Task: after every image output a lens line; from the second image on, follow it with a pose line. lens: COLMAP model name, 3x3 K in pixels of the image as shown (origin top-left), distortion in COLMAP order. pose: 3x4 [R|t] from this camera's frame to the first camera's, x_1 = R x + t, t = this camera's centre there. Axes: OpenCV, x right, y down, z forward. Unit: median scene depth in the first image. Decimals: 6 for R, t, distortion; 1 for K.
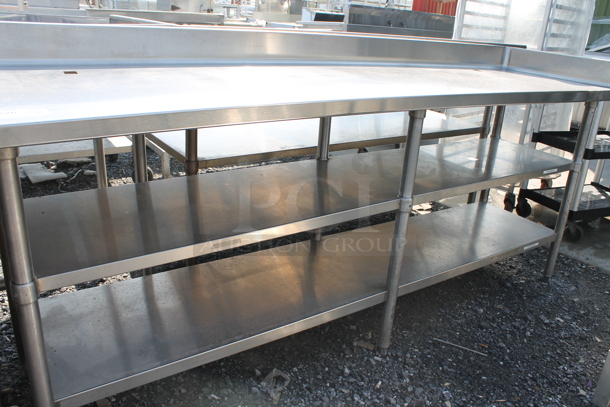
lens RADIAL K [[511.7, 0, 304.8], [0, 511.7, 203.8], [0, 0, 1]] dist [-0.091081, 0.014324]
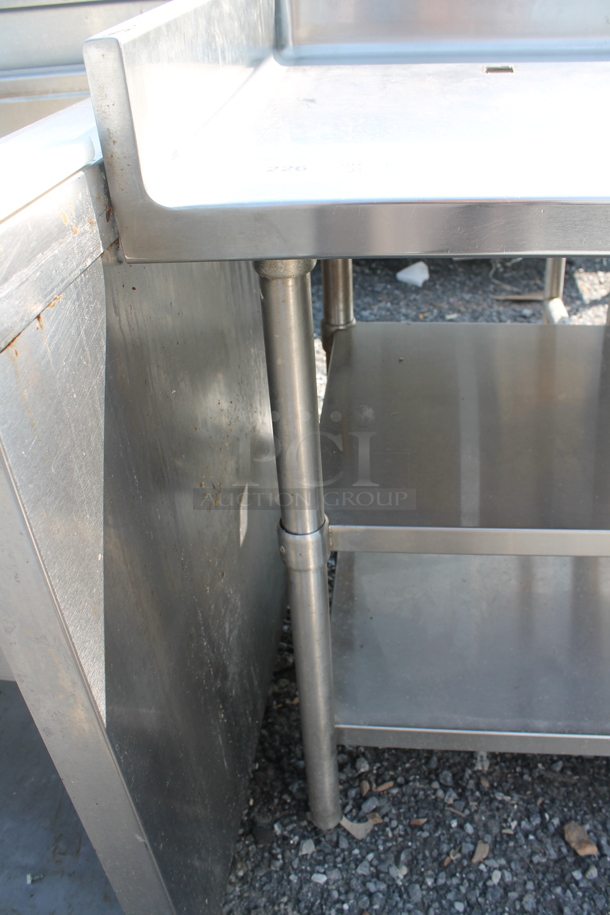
lens RADIAL K [[767.5, 0, 306.2], [0, 767.5, 457.3], [0, 0, 1]] dist [-0.091081, 0.014324]
pose [[0.743578, 0.272441, -0.610630, -0.092338], [-0.131027, 0.954892, 0.266484, -0.086226], [0.655686, -0.118142, 0.745733, 0.346685]]
